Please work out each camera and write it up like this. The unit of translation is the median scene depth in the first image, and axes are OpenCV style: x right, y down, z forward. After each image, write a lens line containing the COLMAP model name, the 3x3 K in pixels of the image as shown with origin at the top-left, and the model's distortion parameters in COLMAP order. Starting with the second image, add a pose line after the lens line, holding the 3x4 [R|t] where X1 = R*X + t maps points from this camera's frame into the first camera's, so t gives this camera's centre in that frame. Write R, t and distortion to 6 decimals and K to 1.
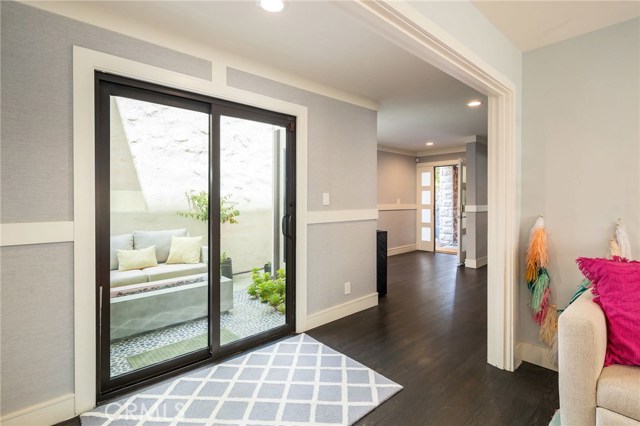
lens RADIAL K [[312.2, 0, 319.5], [0, 312.2, 199.7], [0, 0, 1]] dist [-0.000132, -0.000275]
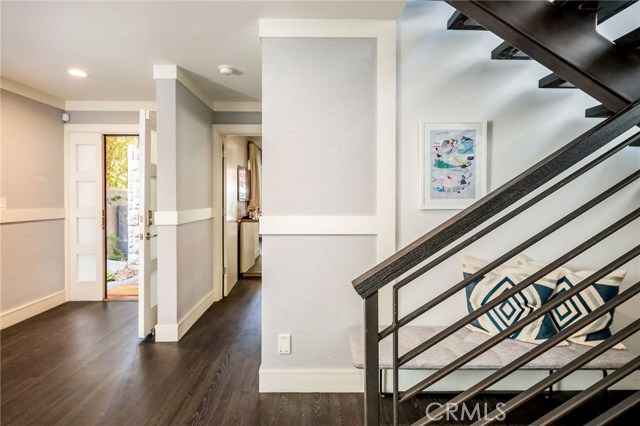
lens RADIAL K [[312.2, 0, 319.5], [0, 312.2, 199.7], [0, 0, 1]] dist [-0.000132, -0.000275]
pose [[0.663418, -0.008143, 0.748205, 0.282774], [0.003625, 0.999964, 0.007669, -0.001177], [-0.748240, -0.002375, 0.663424, 0.509435]]
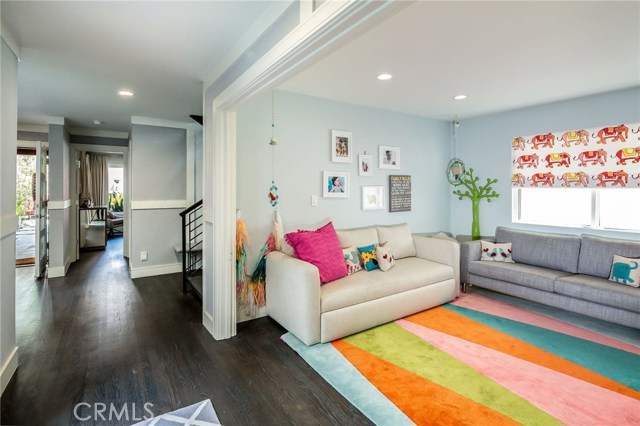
lens RADIAL K [[311.4, 0, 321.7], [0, 311.4, 187.9], [0, 0, 1]] dist [0.001913, 0.000232]
pose [[0.151804, -0.003186, 0.988405, -0.221668], [0.002277, 0.999993, 0.002873, -0.016613], [-0.988408, 0.001814, 0.151810, 0.184833]]
